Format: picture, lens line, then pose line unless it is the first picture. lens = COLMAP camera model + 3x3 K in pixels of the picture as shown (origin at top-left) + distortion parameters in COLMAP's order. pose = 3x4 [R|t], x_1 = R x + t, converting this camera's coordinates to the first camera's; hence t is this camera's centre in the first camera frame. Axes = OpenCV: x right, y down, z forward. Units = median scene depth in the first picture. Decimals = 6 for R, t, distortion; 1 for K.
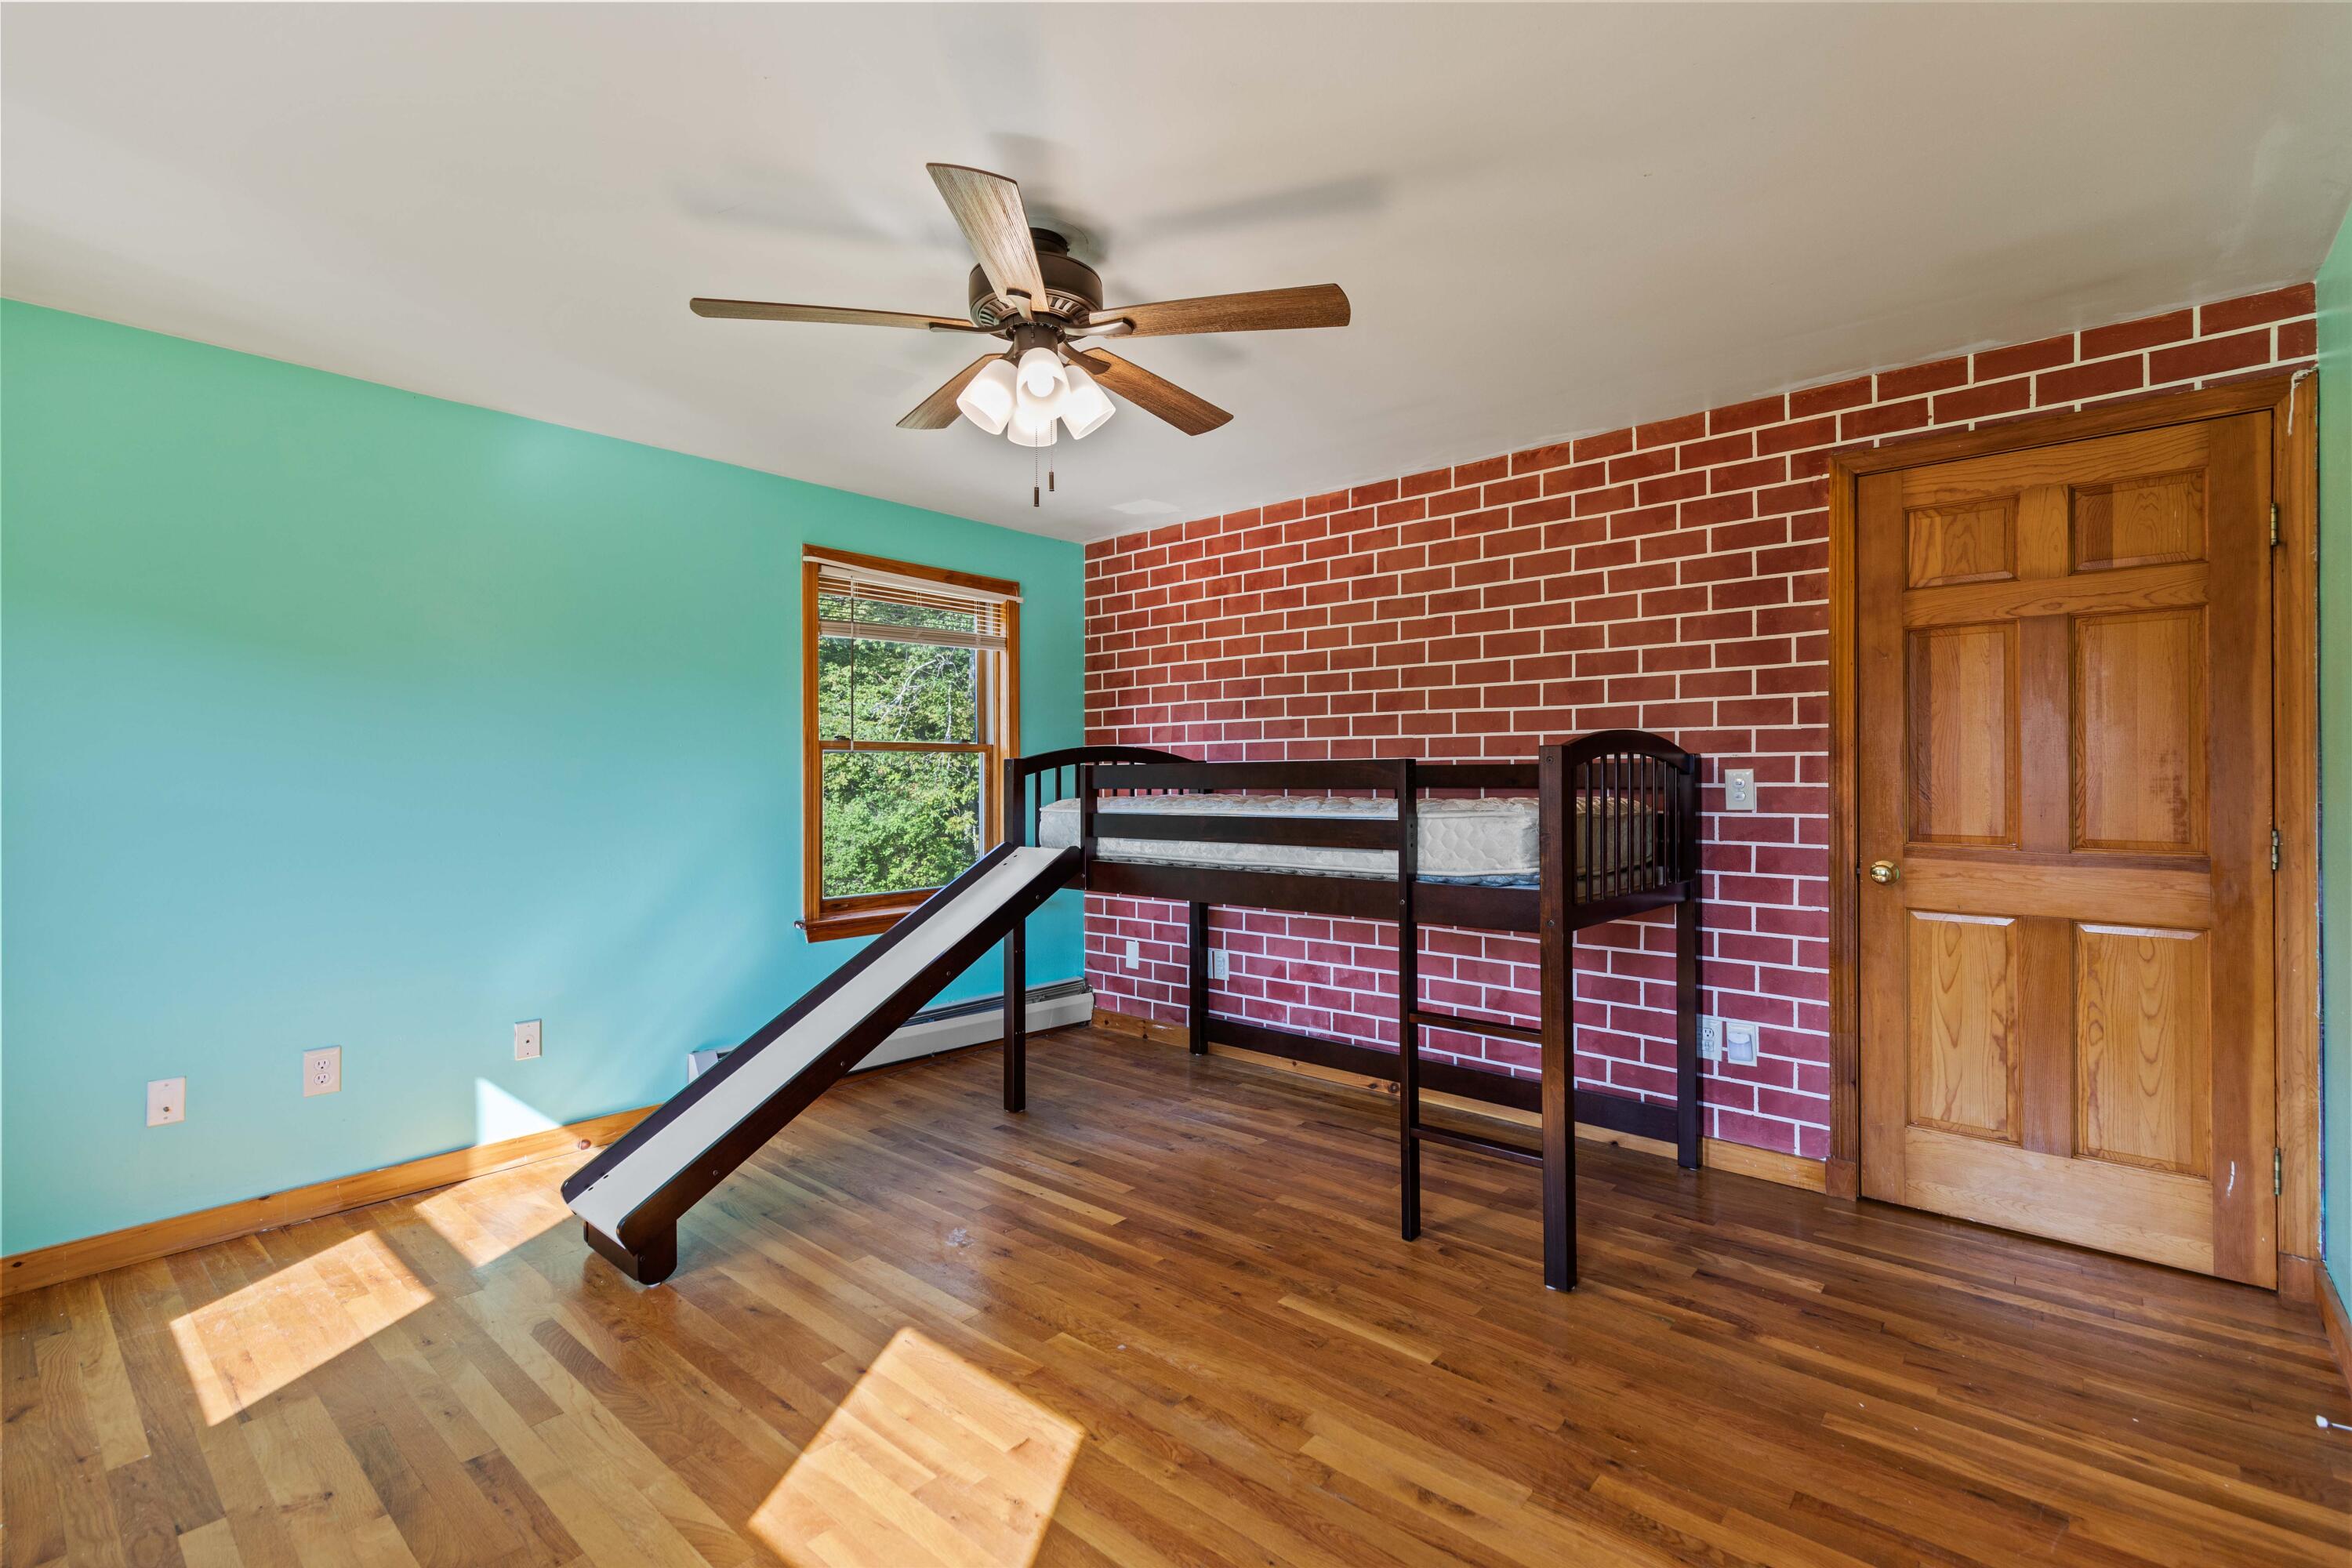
lens RADIAL K [[1053.7, 0, 1190.1], [0, 1053.7, 768.0], [0, 0, 1]] dist [0.009935, -0.001135]
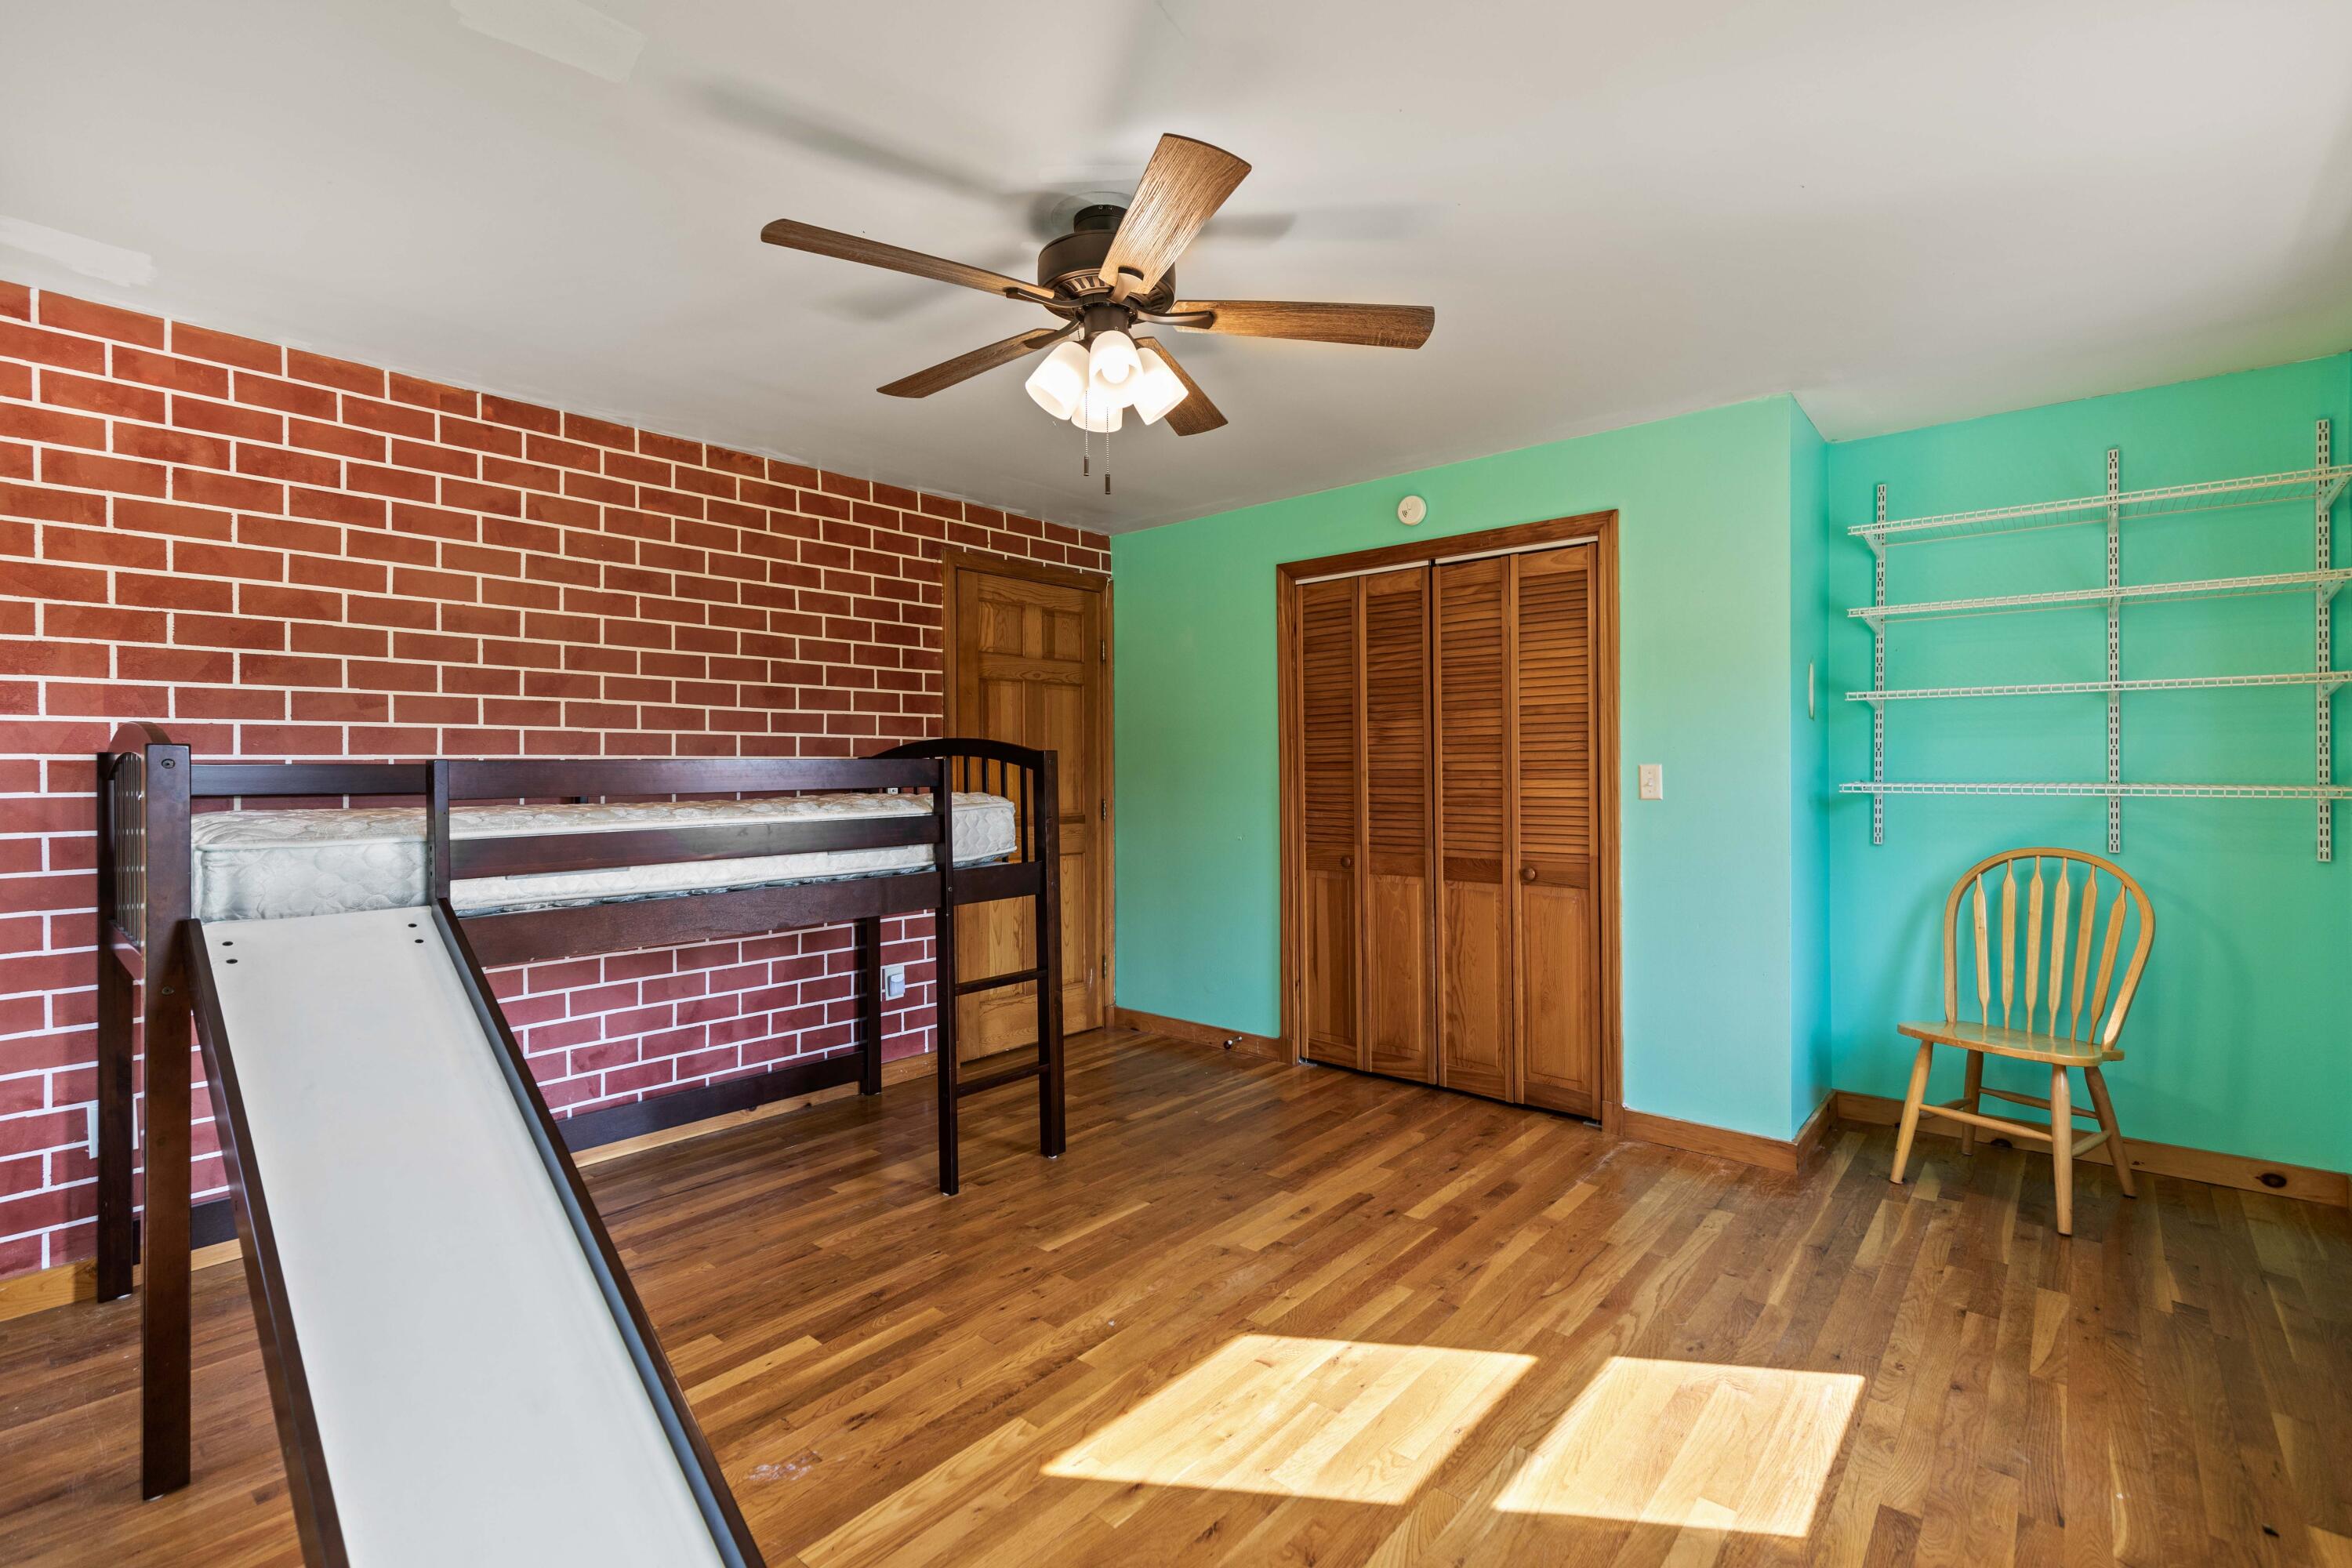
lens RADIAL K [[1053.7, 0, 1190.1], [0, 1053.7, 768.0], [0, 0, 1]] dist [0.009935, -0.001135]
pose [[-0.003284, 0.005902, 0.999977, -0.837700], [0.001440, 0.999982, -0.005897, 0.007875], [-0.999994, 0.001420, -0.003293, 0.702979]]
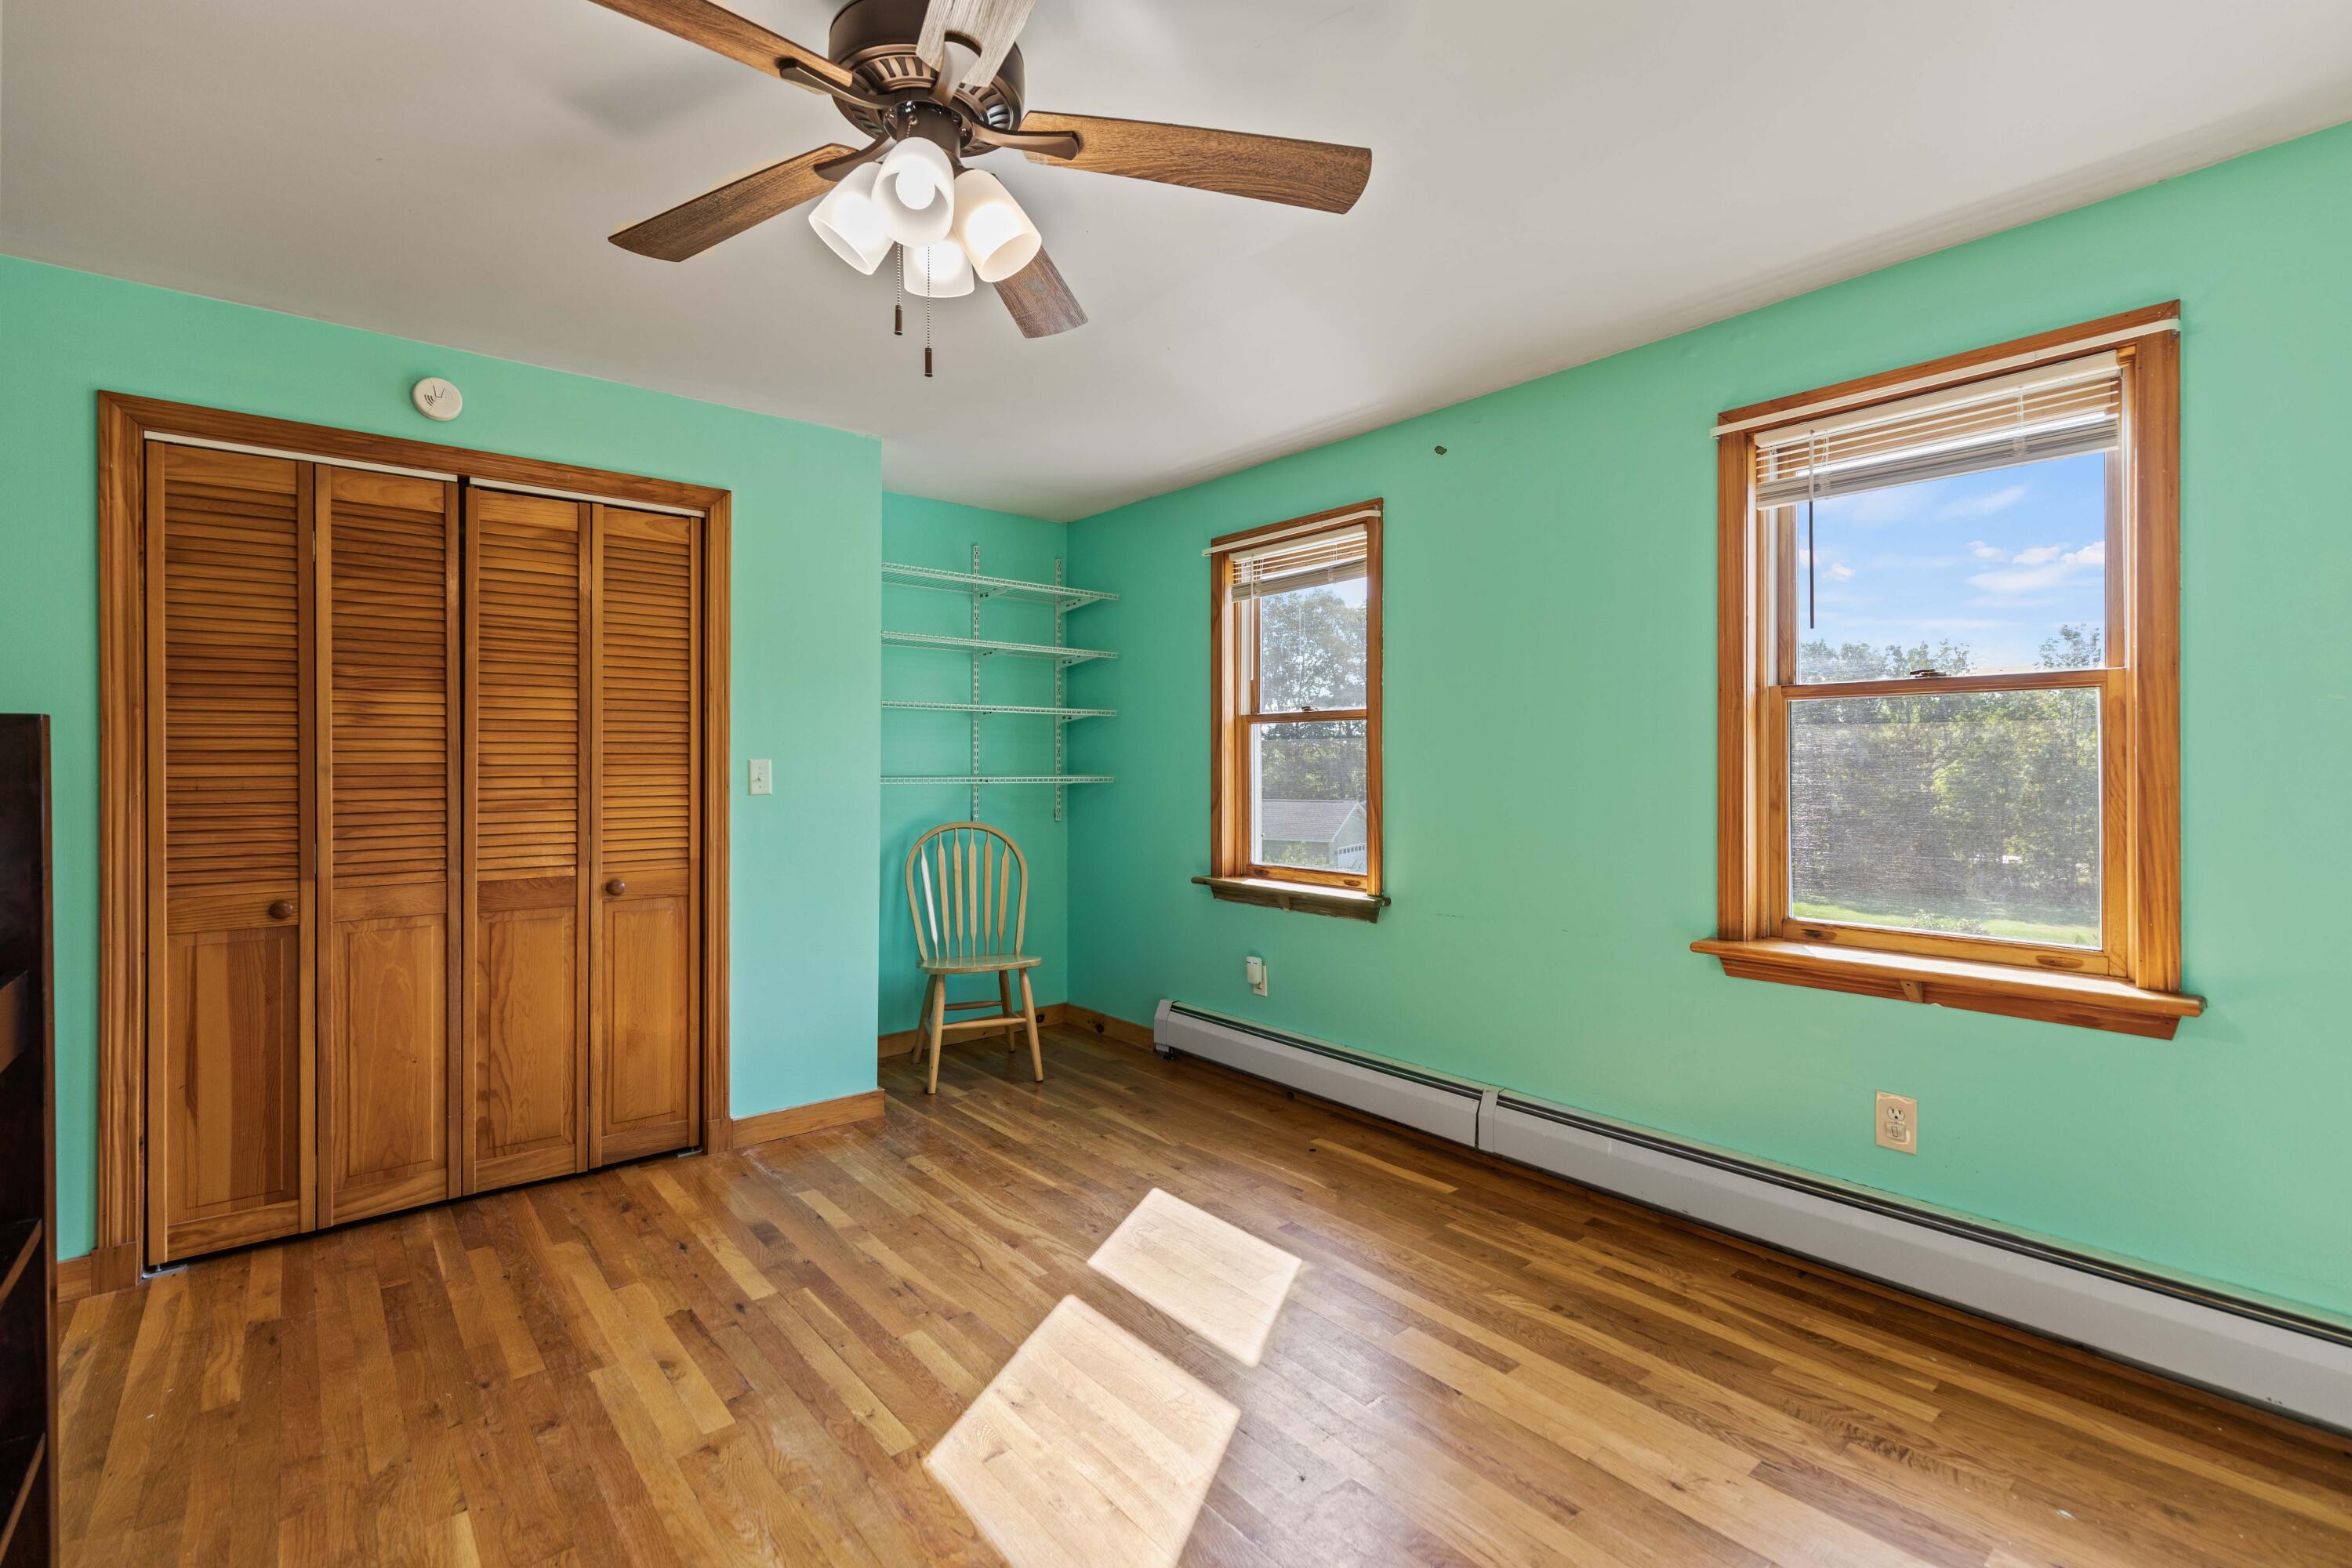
lens RADIAL K [[1053.7, 0, 1190.1], [0, 1053.7, 768.0], [0, 0, 1]] dist [0.009935, -0.001135]
pose [[-0.985844, 0.005792, 0.167567, -0.326362], [0.005752, 0.999983, -0.000722, 0.010466], [-0.167568, 0.000252, -0.985860, 1.245444]]
